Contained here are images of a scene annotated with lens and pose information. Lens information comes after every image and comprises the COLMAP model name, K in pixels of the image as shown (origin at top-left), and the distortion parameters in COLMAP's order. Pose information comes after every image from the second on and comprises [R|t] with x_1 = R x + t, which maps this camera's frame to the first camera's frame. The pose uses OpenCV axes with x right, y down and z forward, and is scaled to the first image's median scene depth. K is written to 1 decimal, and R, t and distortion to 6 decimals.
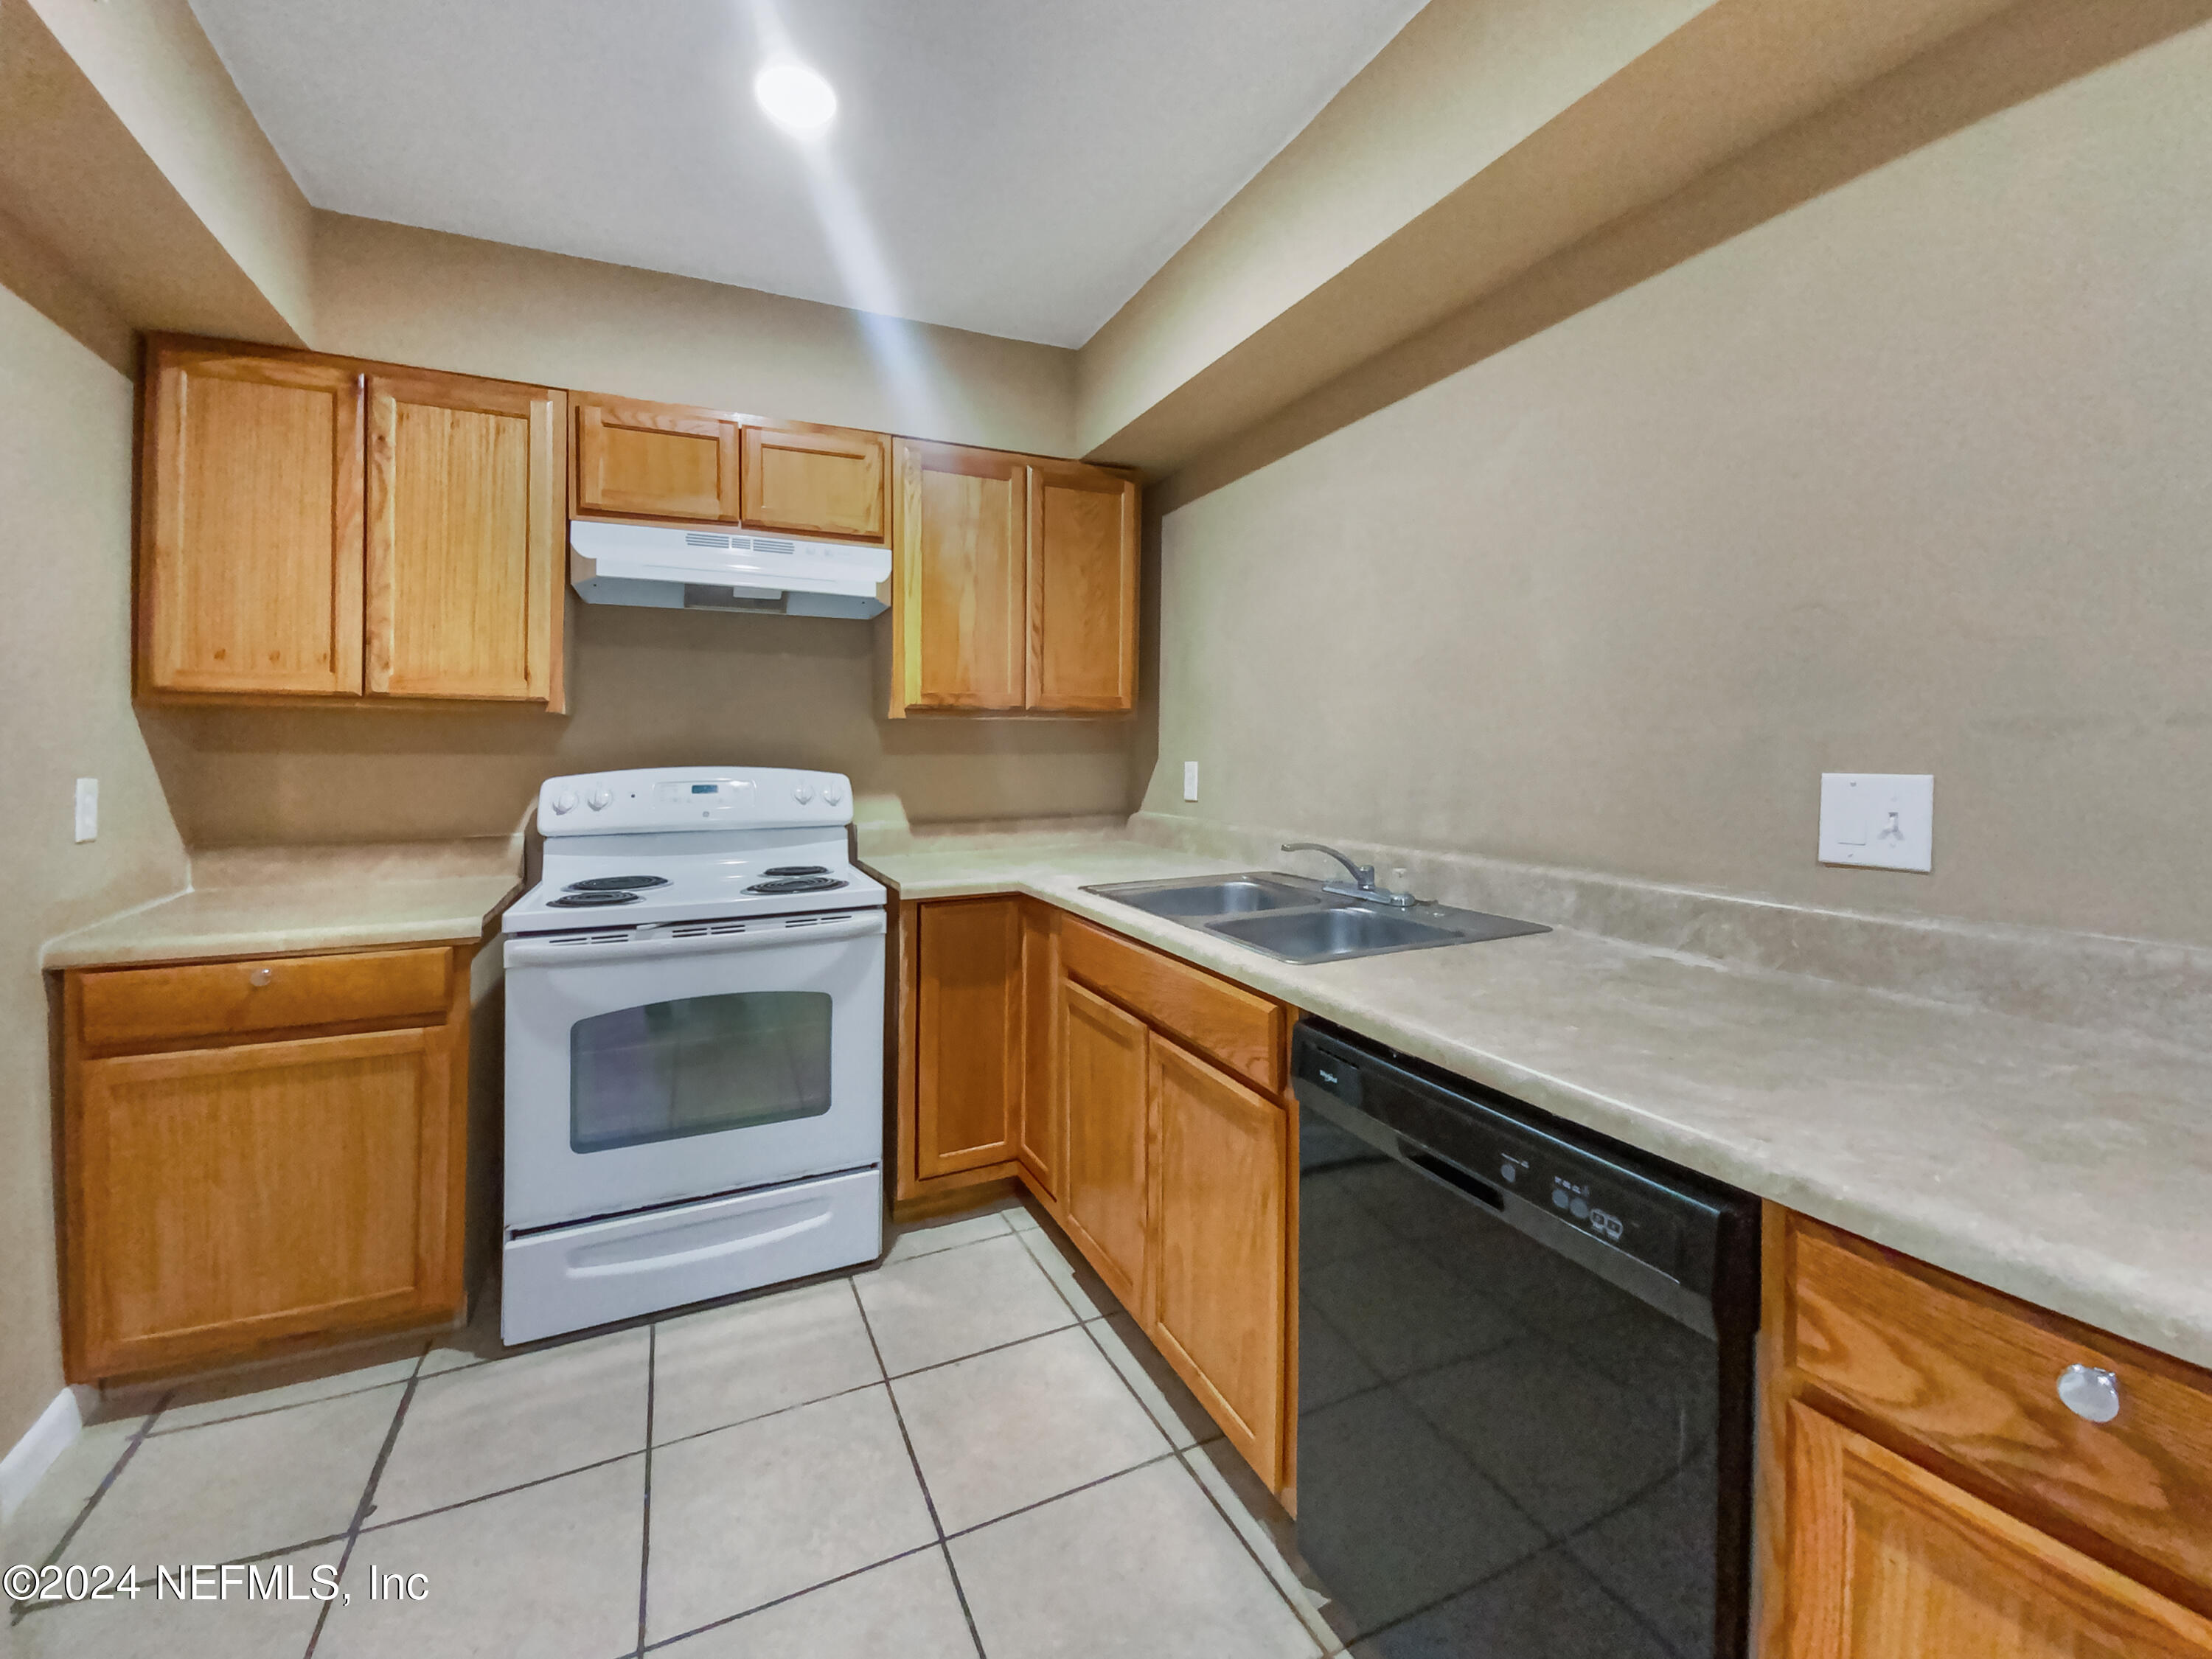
lens RADIAL K [[922.7, 0, 1095.0], [0, 922.7, 757.7], [0, 0, 1]] dist [-0.001126, -0.008745]
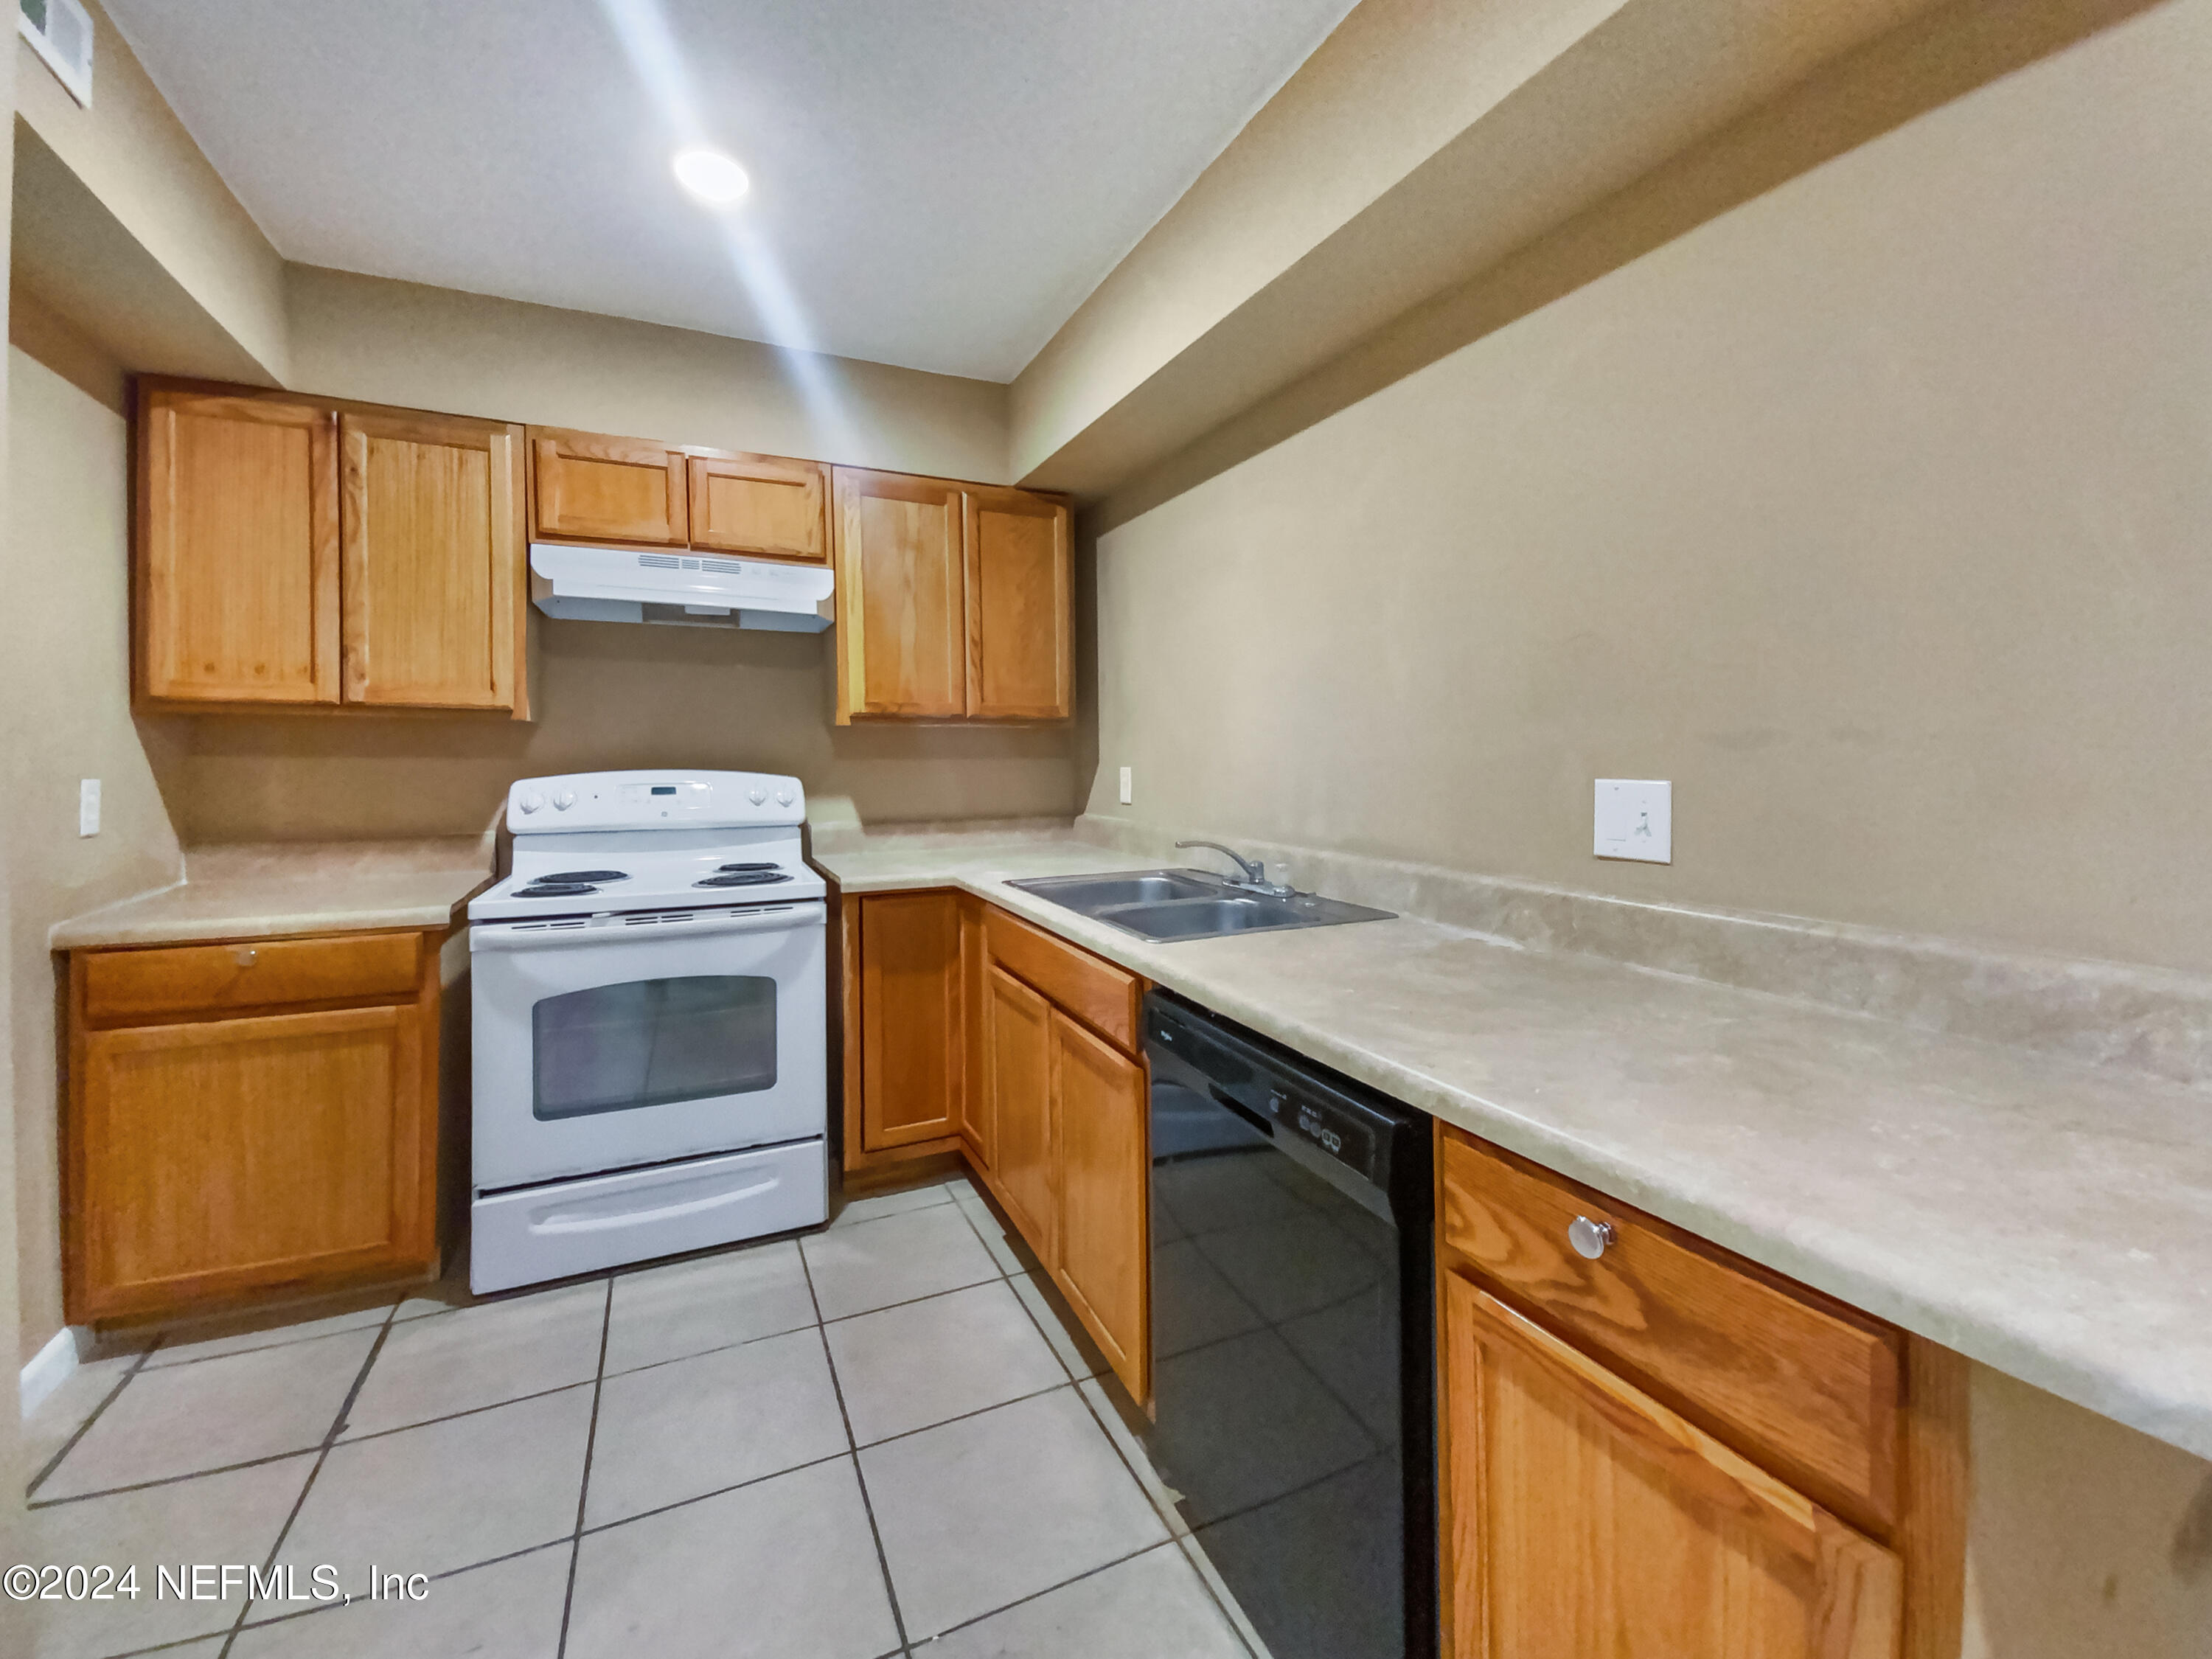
lens RADIAL K [[925.2, 0, 1108.1], [0, 925.2, 775.9], [0, 0, 1]] dist [0.002263, -0.010757]
pose [[0.999947, 0.003481, 0.009724, 0.108266], [-0.003621, 0.999890, 0.014392, -0.001043], [-0.009673, -0.014426, 0.999849, -0.108450]]
